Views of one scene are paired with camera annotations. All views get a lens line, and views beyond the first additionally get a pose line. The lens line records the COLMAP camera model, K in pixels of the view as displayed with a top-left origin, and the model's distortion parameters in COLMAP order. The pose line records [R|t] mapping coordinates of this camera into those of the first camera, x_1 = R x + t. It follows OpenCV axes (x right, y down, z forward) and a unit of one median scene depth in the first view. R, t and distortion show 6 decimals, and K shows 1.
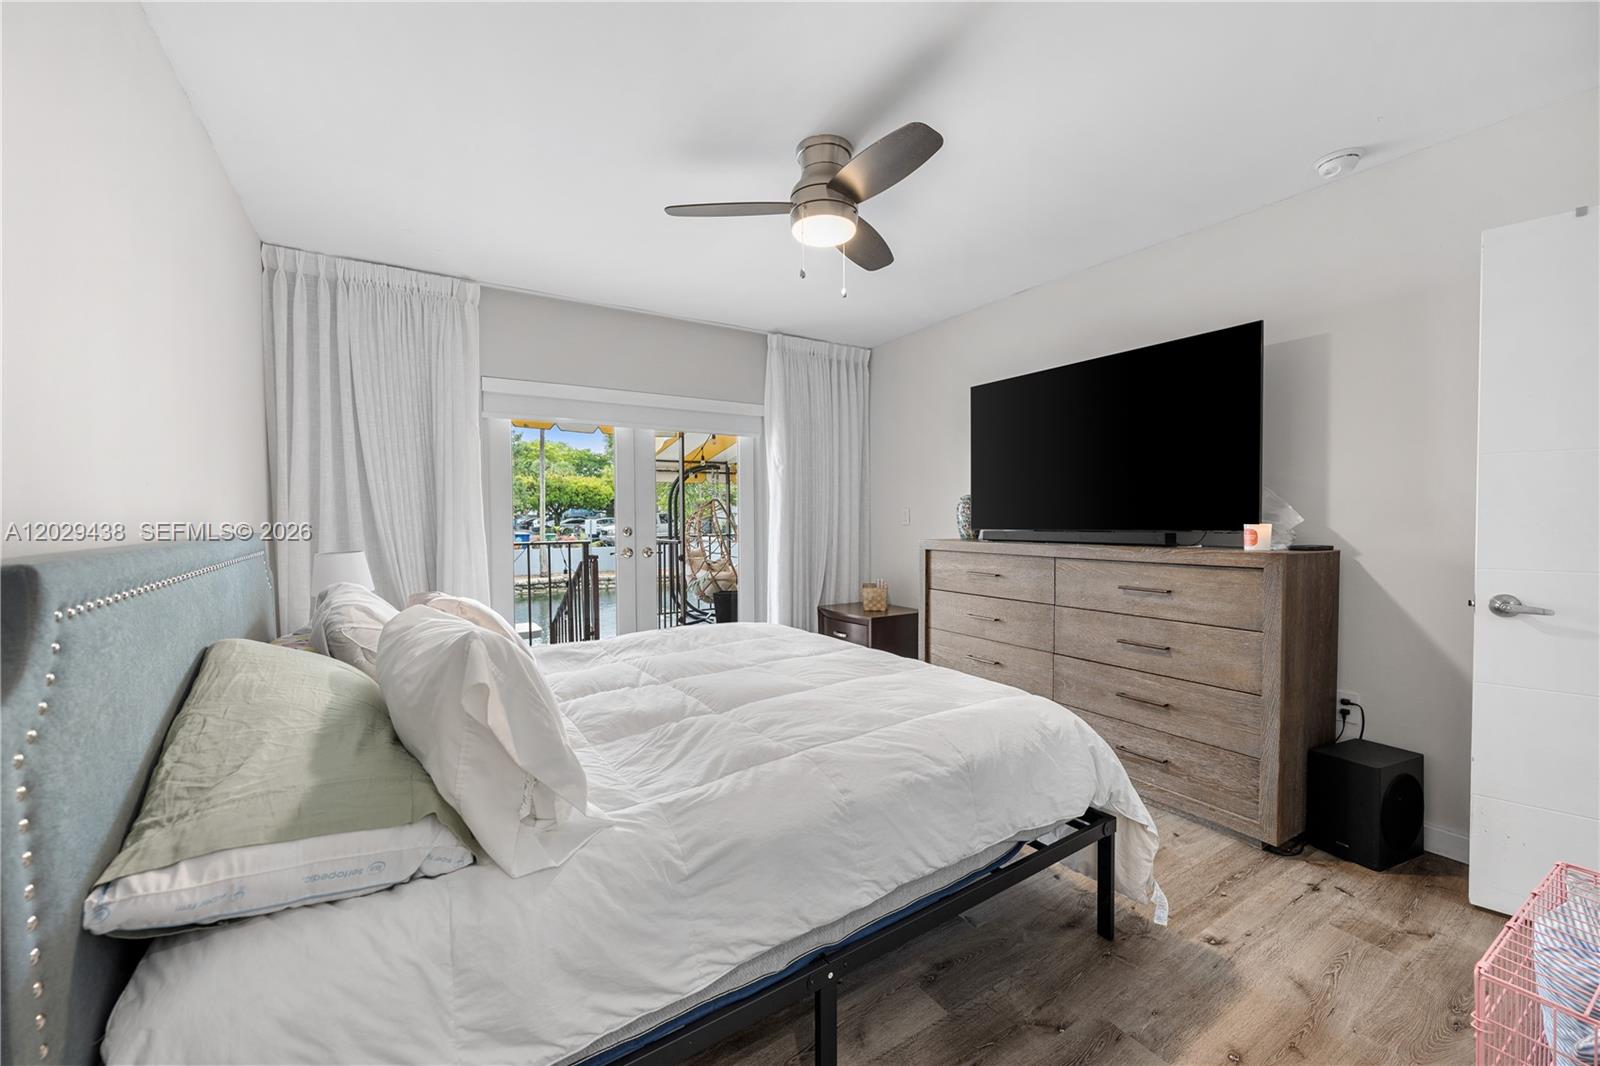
lens RADIAL K [[636.2, 0, 800.0], [0, 636.2, 533.0], [0, 0, 1]] dist [0.001709, 0.000124]
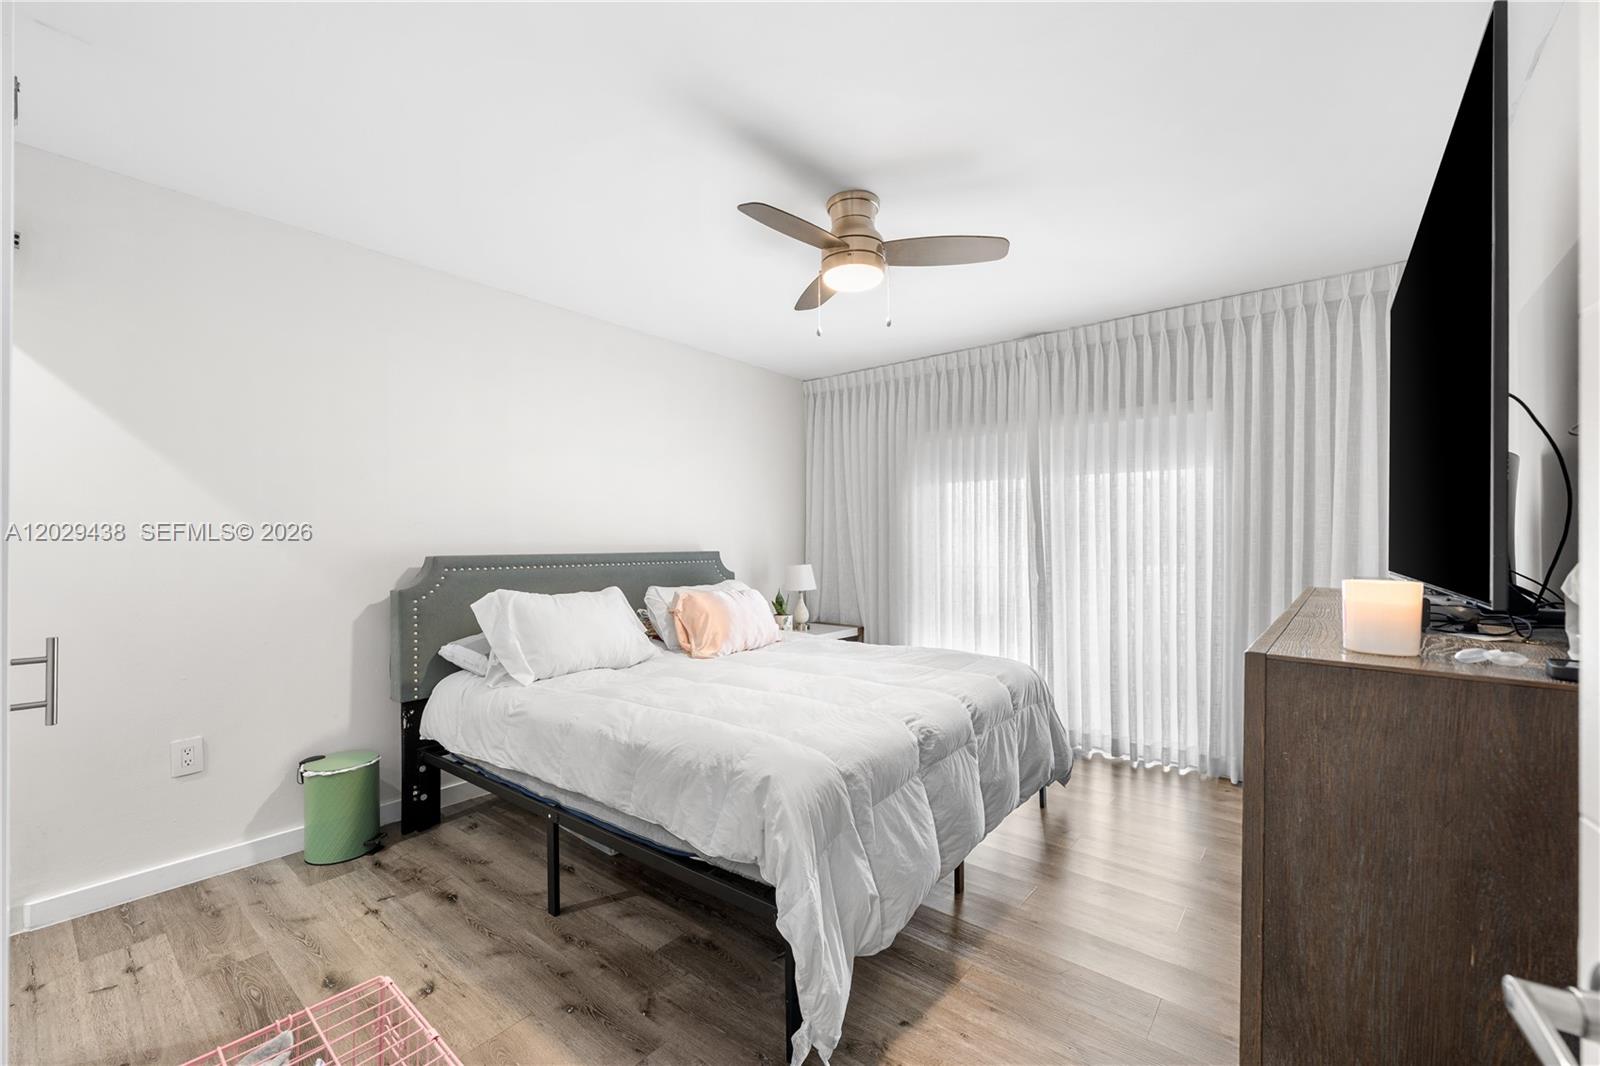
lens RADIAL K [[661.9, 0, 802.3], [0, 661.9, 539.1], [0, 0, 1]] dist [-0.000134, 0.000038]
pose [[0.301855, 0.003196, -0.953349, 1.385810], [-0.028201, 0.999587, -0.005578, -0.037878], [0.952937, 0.028569, 0.301820, 0.780078]]
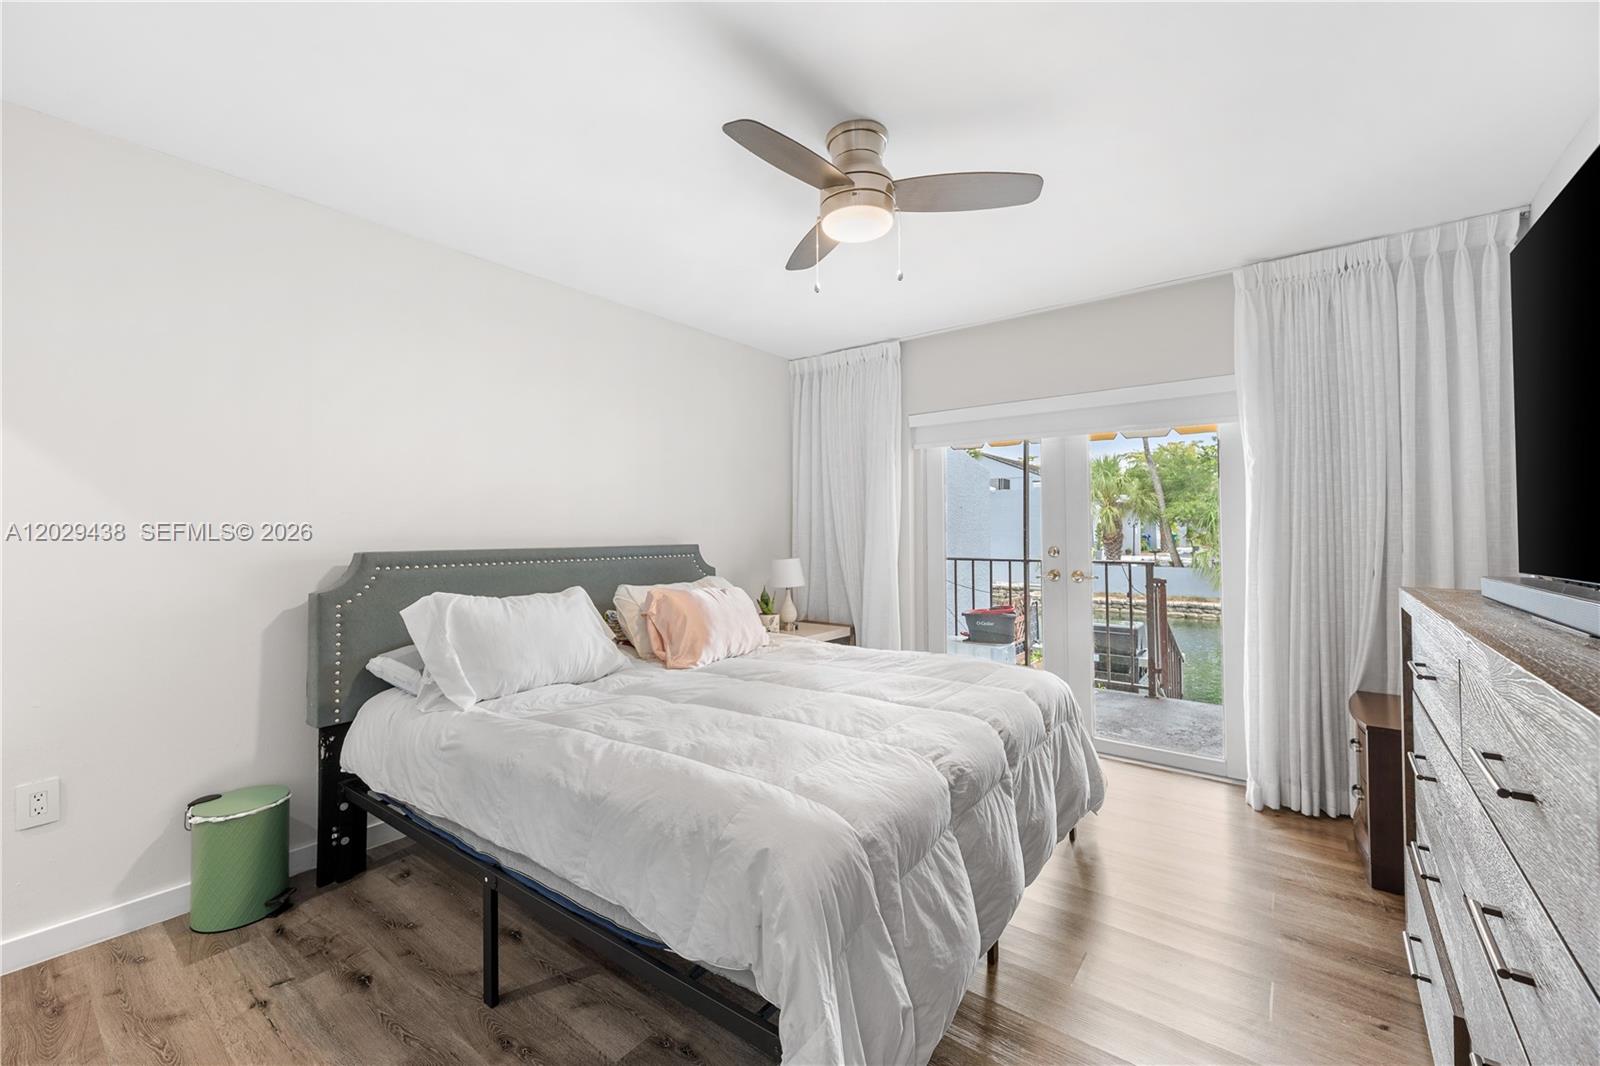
lens RADIAL K [[657.0, 0, 794.4], [0, 657.0, 513.6], [0, 0, 1]] dist [0.000005, -0.000016]
pose [[0.322423, -0.021103, -0.946360, 1.148219], [-0.025457, 0.999197, -0.030954, -0.041577], [0.946253, 0.034072, 0.321627, 0.820312]]
